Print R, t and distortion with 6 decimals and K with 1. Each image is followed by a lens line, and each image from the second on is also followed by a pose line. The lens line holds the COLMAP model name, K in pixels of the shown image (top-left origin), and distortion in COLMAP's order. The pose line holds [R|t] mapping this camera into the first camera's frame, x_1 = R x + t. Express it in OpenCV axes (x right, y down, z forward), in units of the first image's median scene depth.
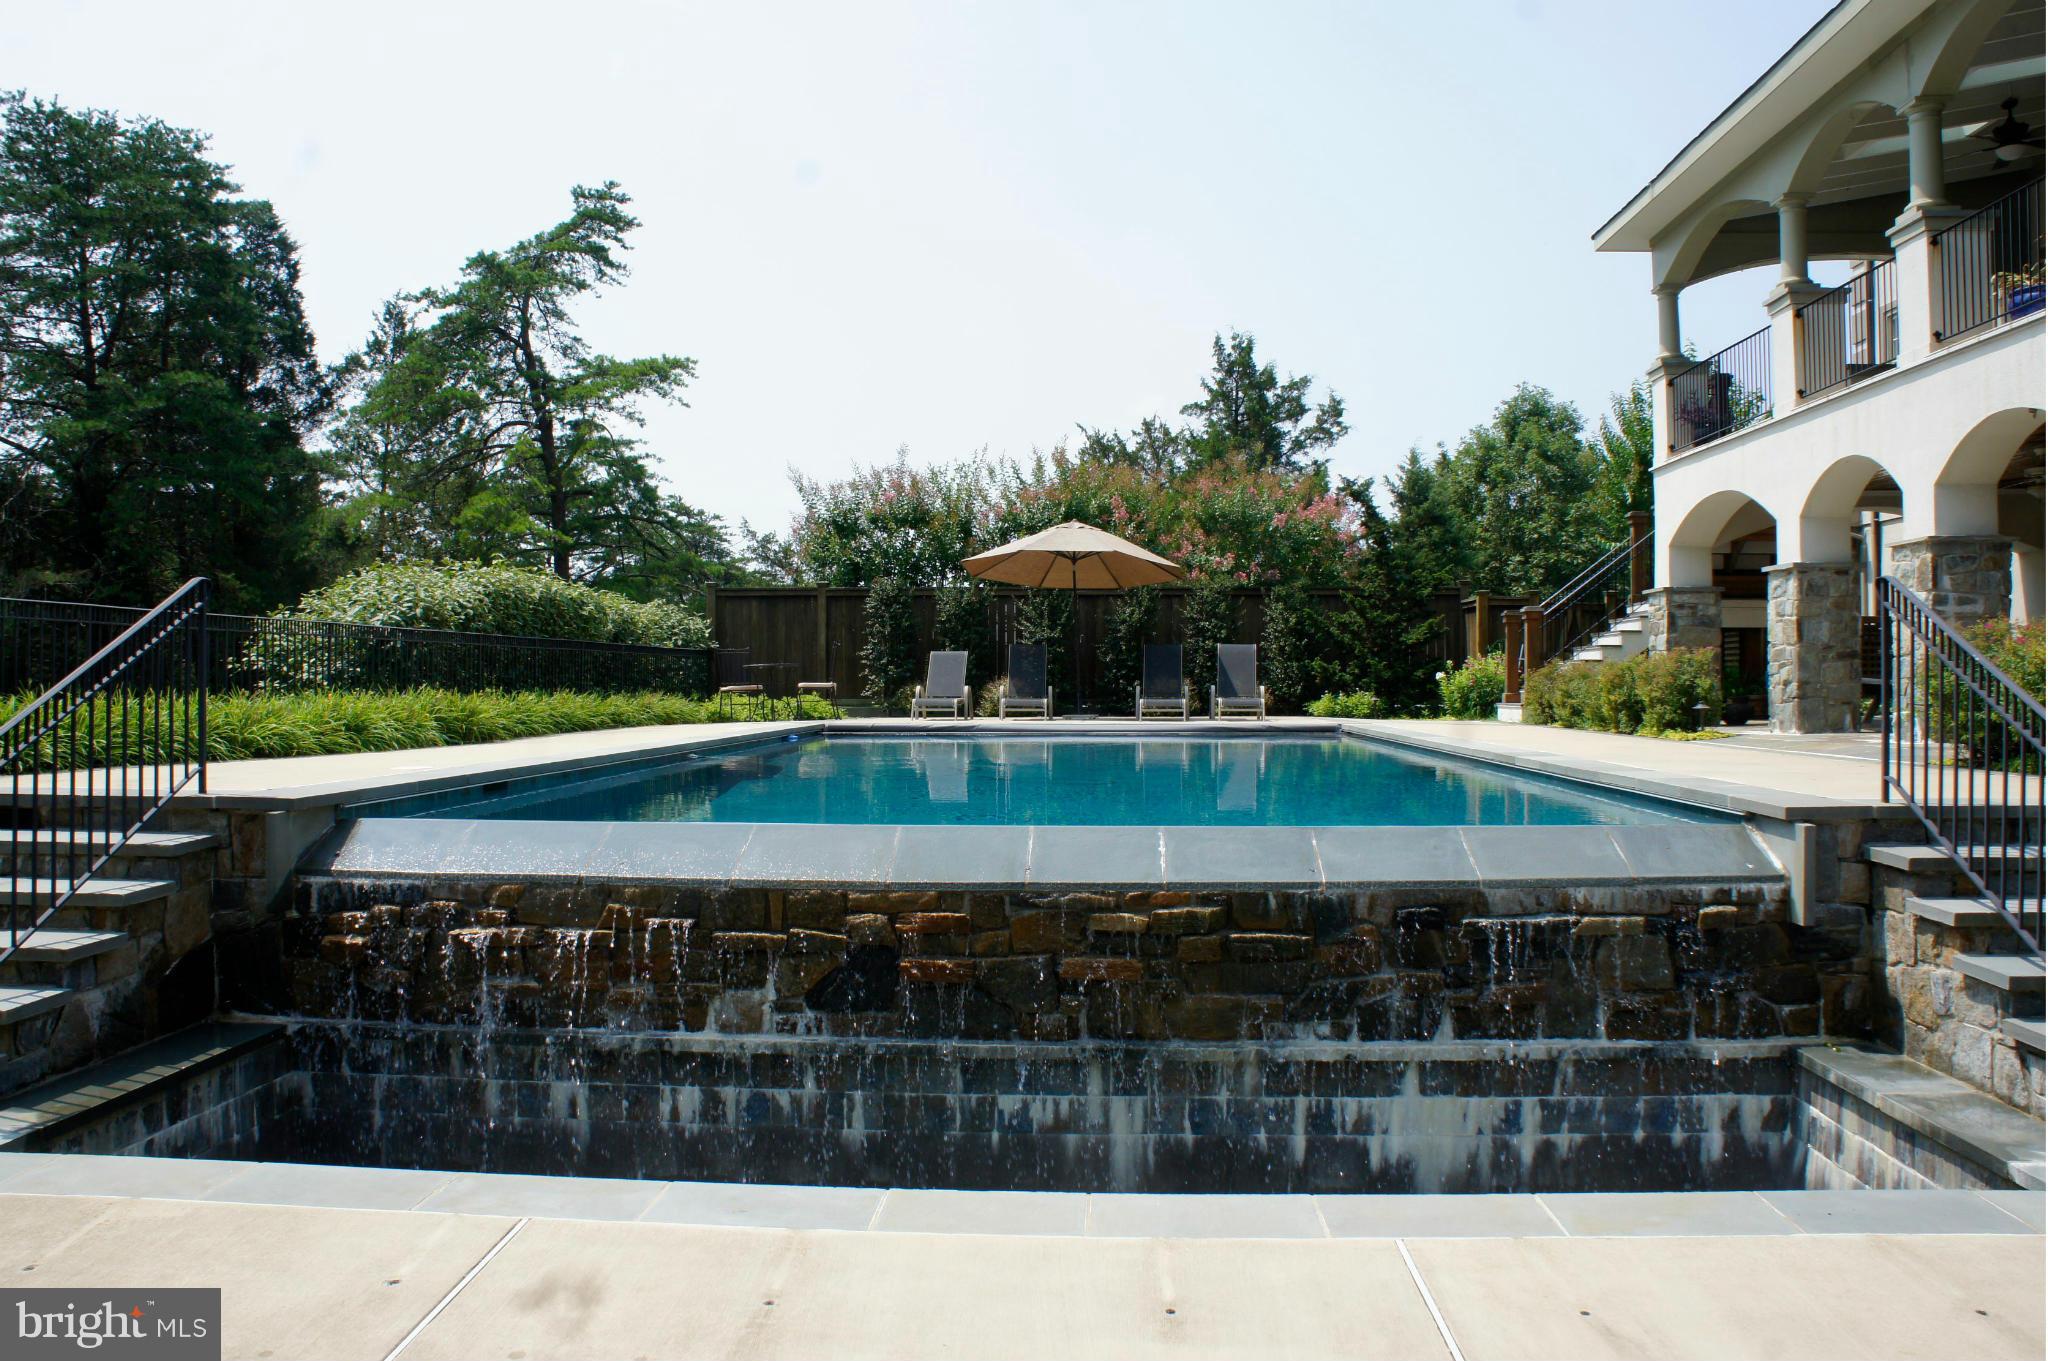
lens RADIAL K [[1597.0, 0, 1004.5], [0, 1597.0, 682.0], [0, 0, 1]] dist [-0.158681, 0.073595]
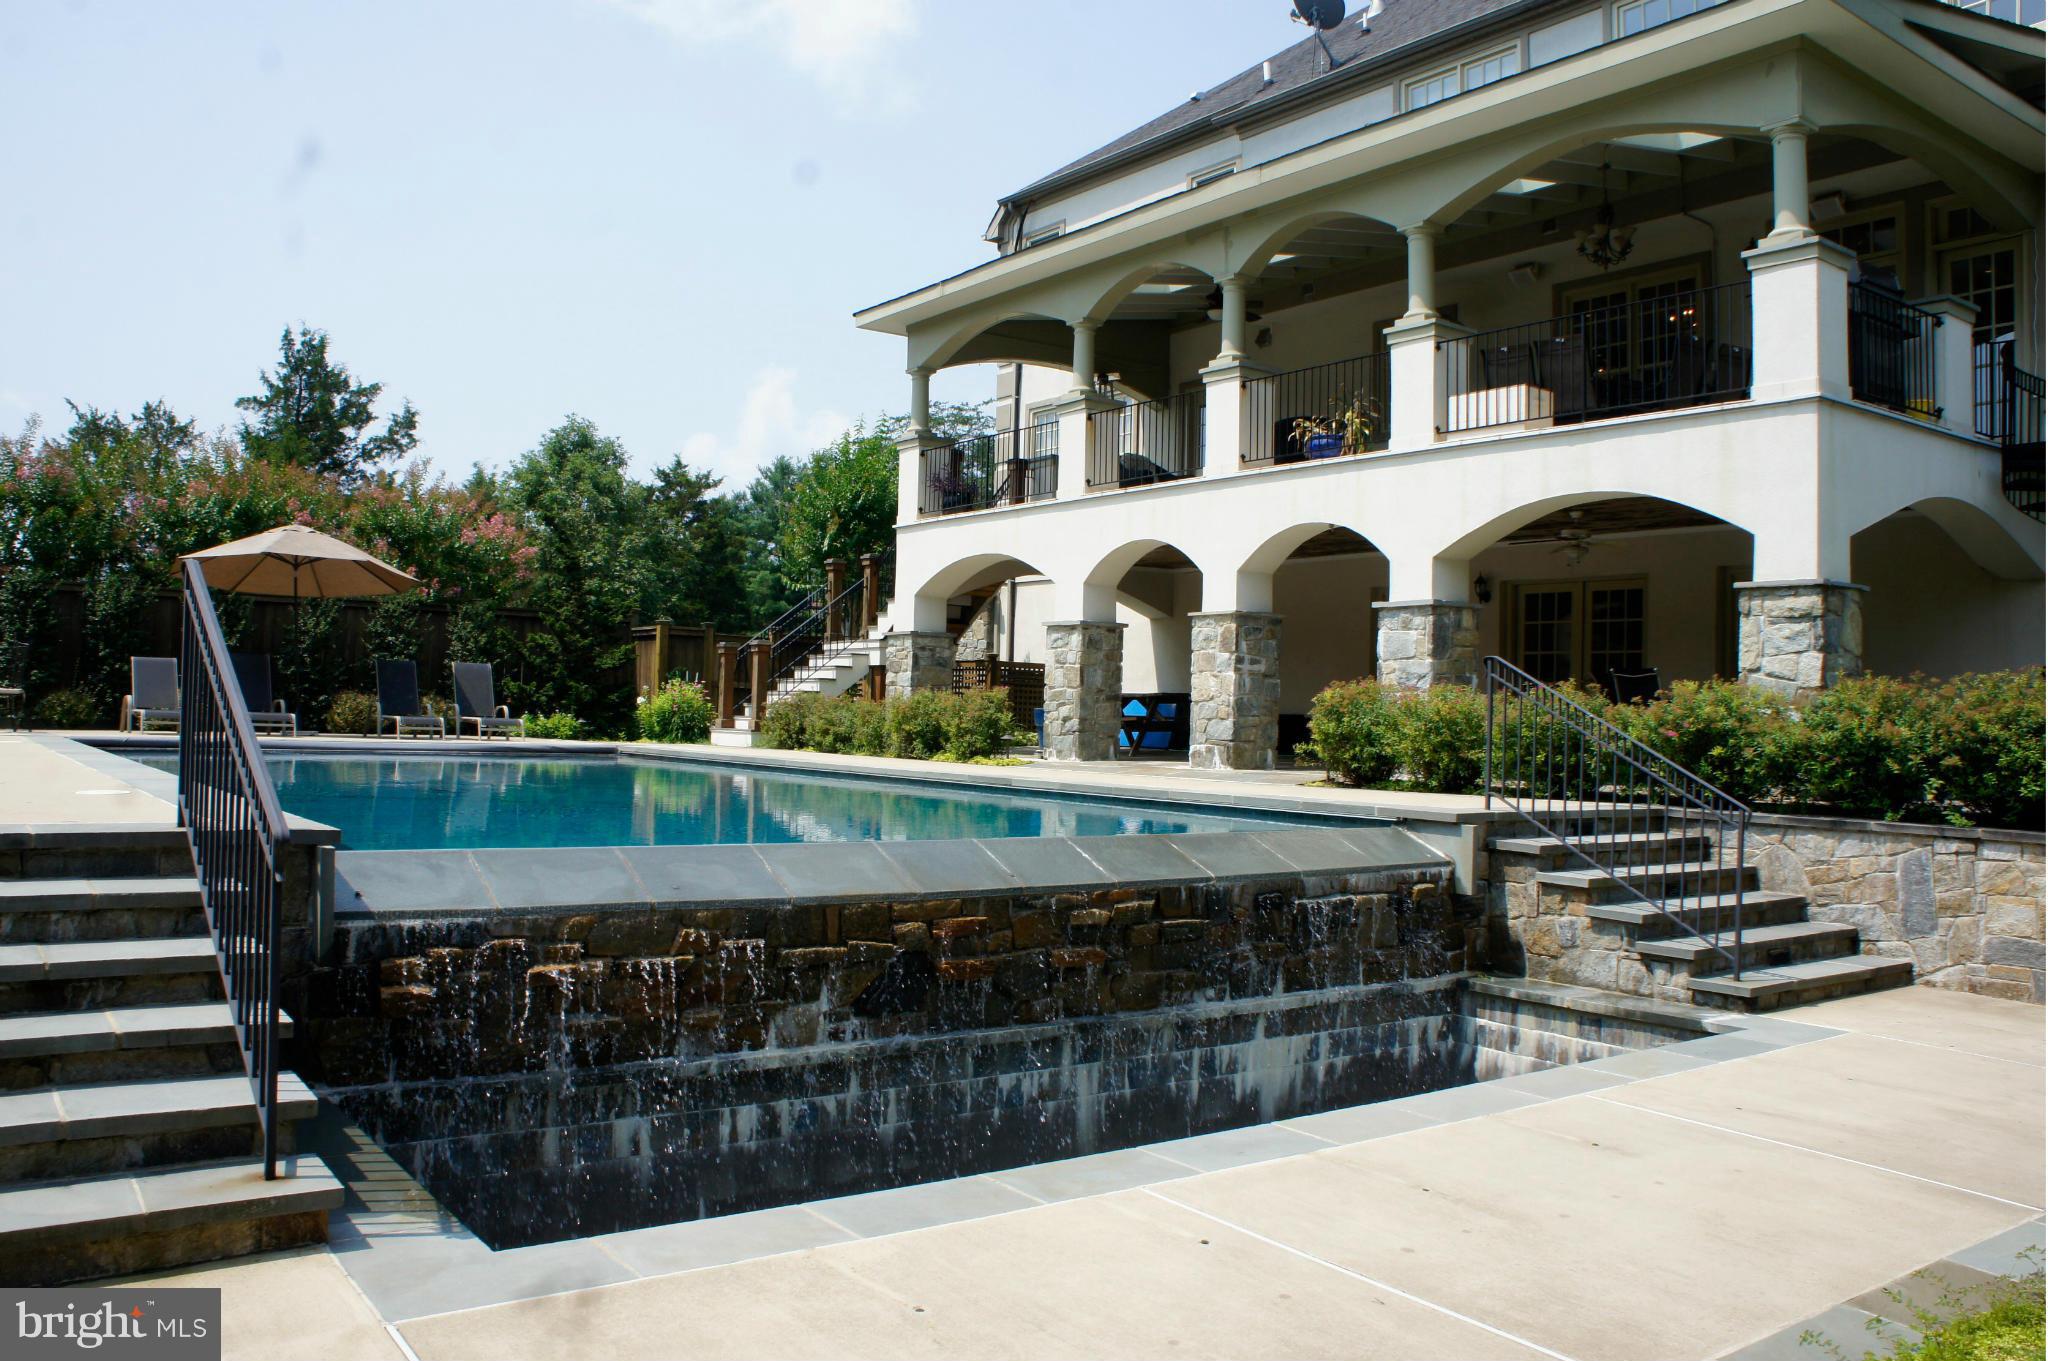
lens RADIAL K [[1597.0, 0, 1013.8], [0, 1597.0, 682.5], [0, 0, 1]] dist [-0.158681, 0.073595]
pose [[0.777829, 0.035837, 0.627453, -0.711668], [-0.027931, 0.999358, -0.022454, 0.003000], [-0.627855, -0.000060, 0.778331, 0.102454]]
